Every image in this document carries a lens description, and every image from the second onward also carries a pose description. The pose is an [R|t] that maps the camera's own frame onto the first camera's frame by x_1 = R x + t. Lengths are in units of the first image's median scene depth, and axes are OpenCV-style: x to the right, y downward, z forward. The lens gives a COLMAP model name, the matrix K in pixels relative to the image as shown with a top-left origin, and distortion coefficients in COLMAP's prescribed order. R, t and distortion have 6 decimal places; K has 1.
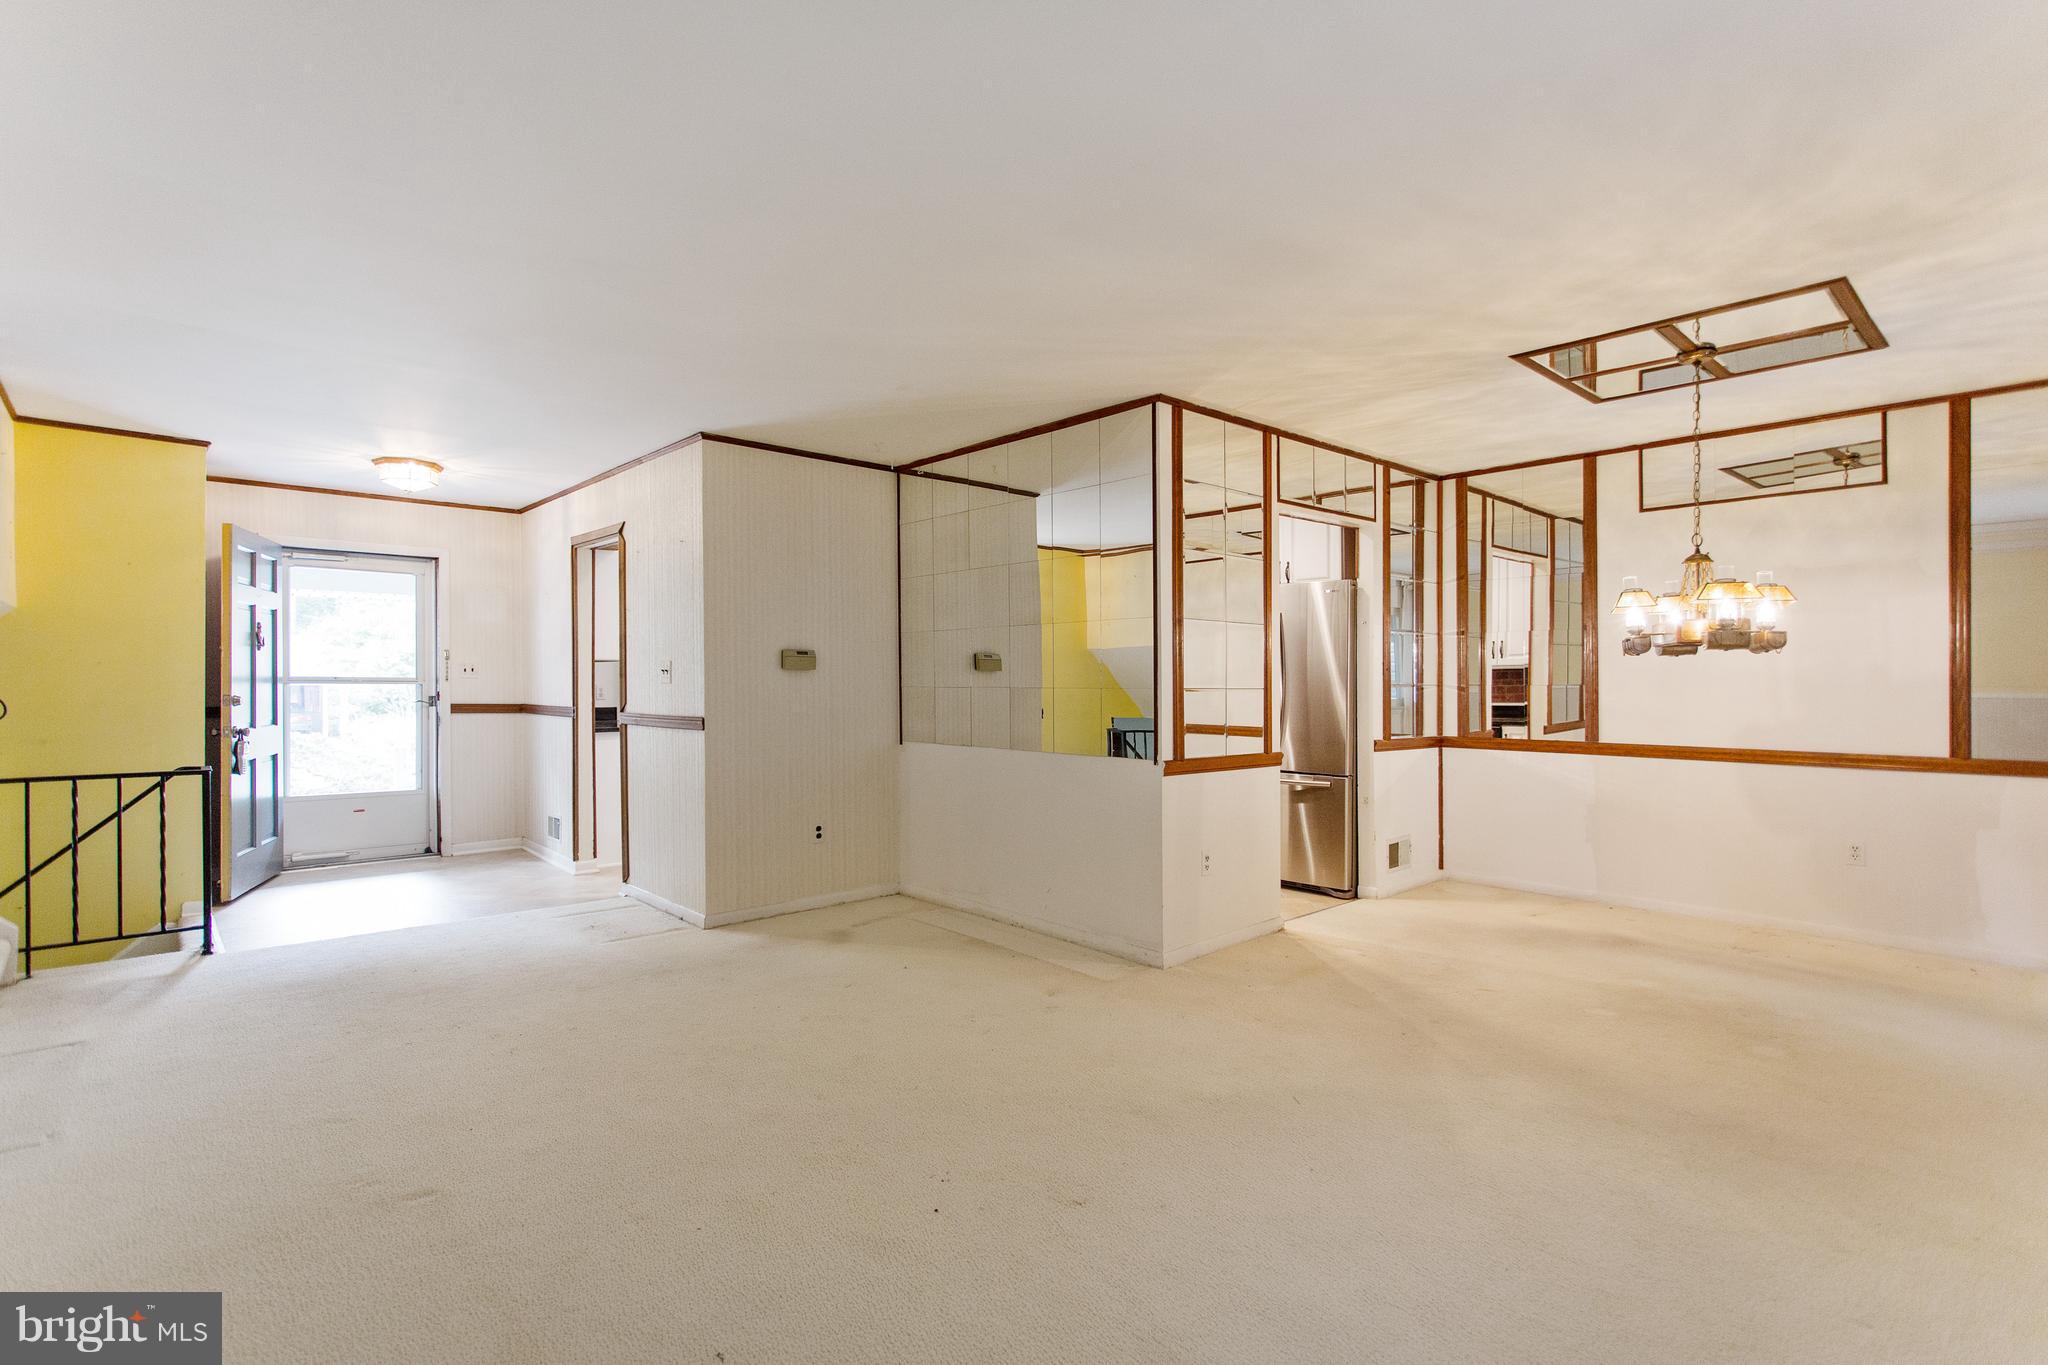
lens RADIAL K [[978.8, 0, 1018.9], [0, 978.8, 679.3], [0, 0, 1]] dist [-0.001179, 0.004180]
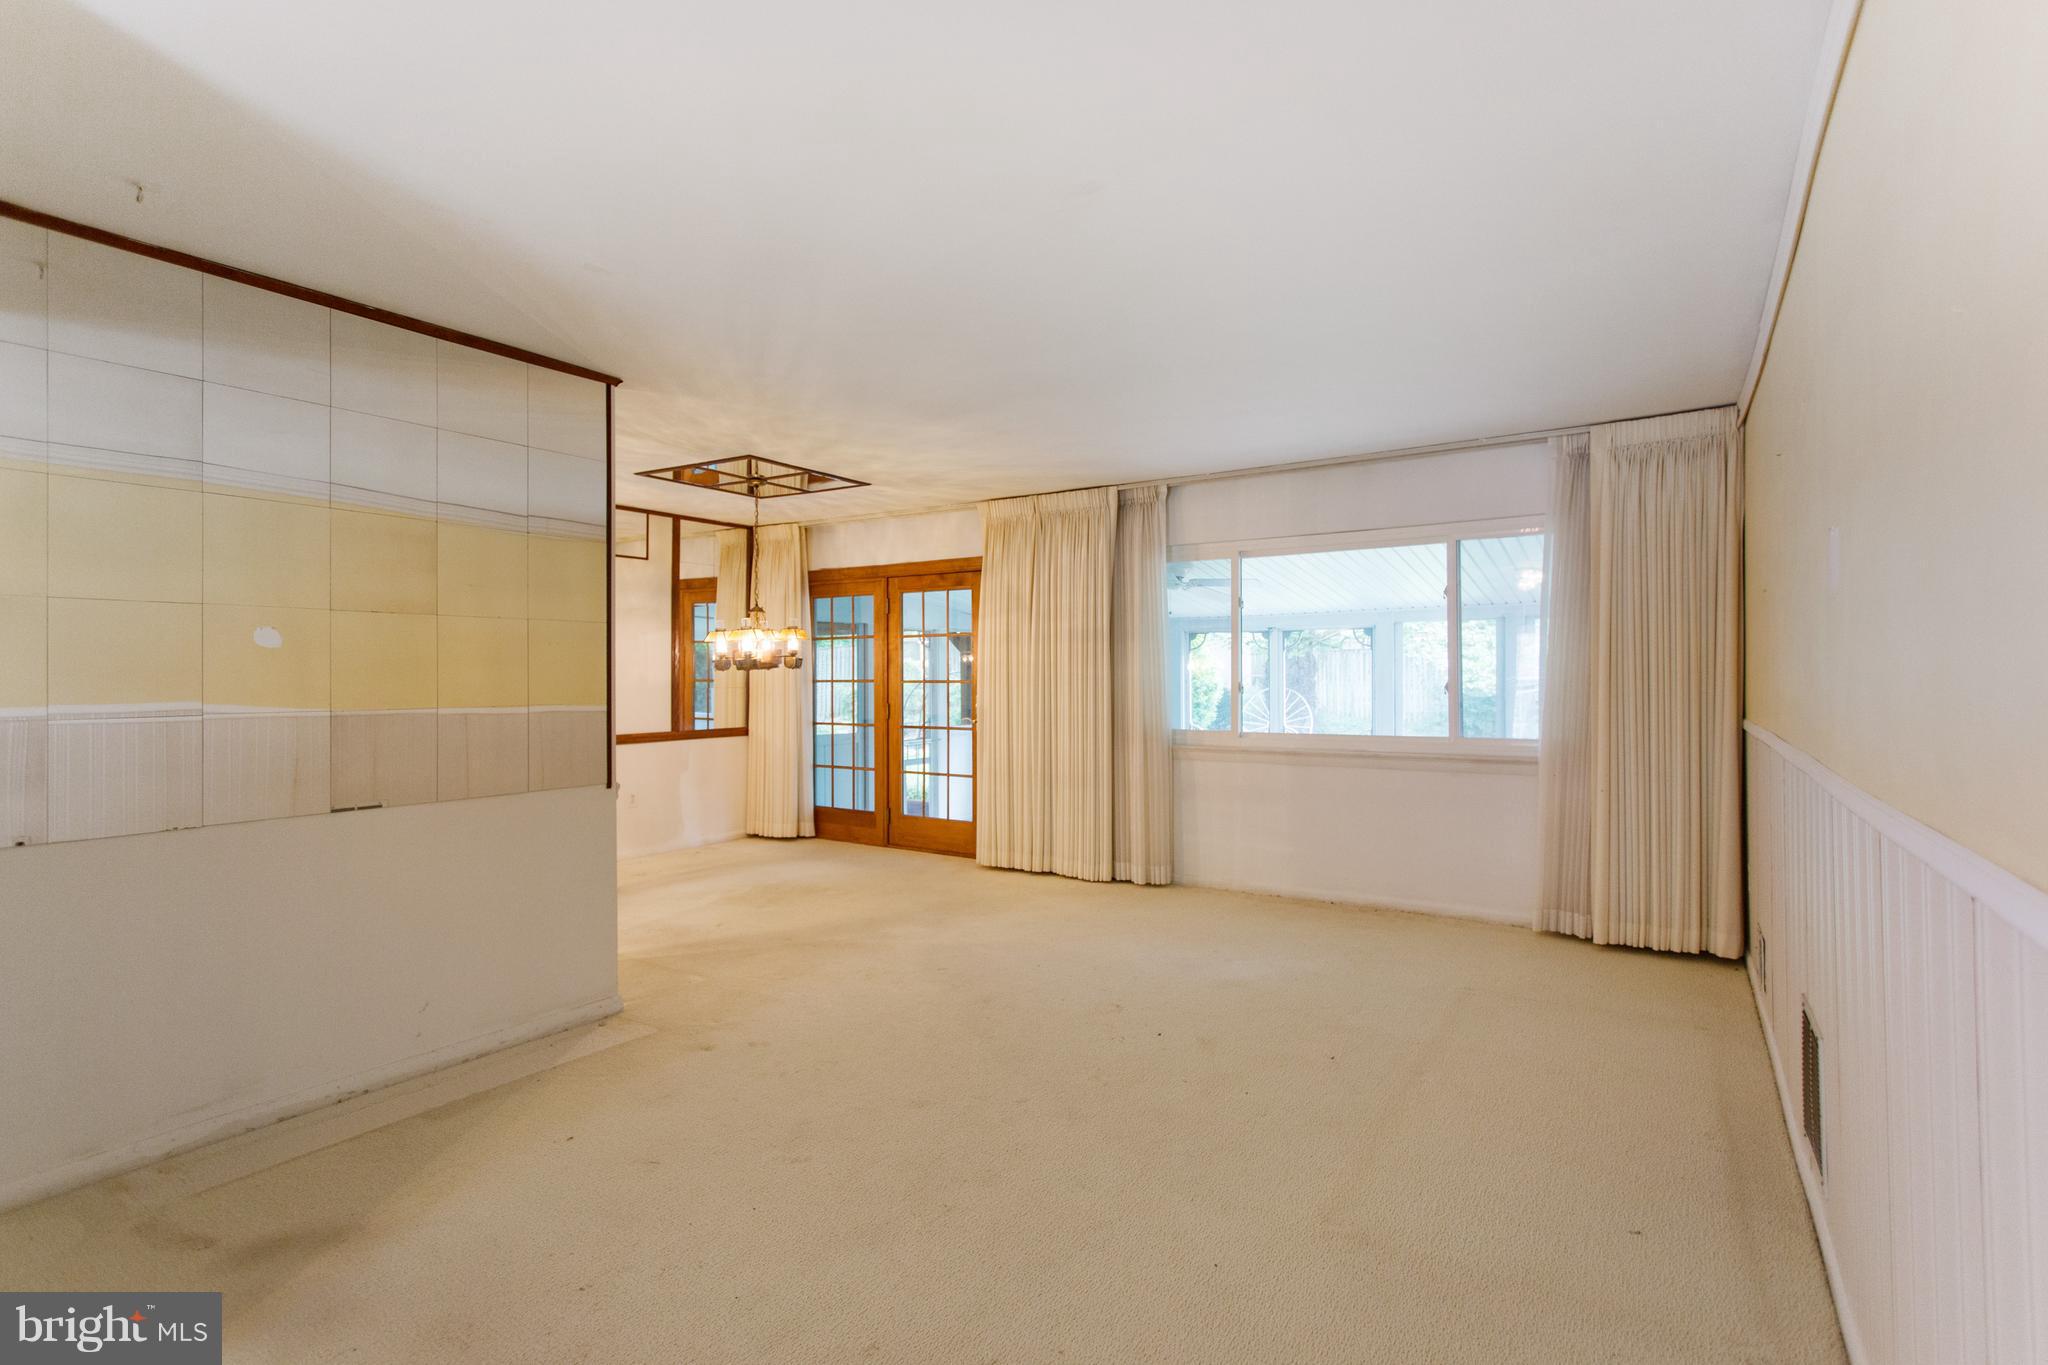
lens RADIAL K [[978.8, 0, 1012.7], [0, 978.8, 669.2], [0, 0, 1]] dist [-0.001179, 0.004180]
pose [[-0.243795, 0.004421, 0.969817, -0.814118], [0.008977, 0.999957, -0.002302, -0.016070], [-0.969785, 0.008145, -0.243824, 0.856241]]
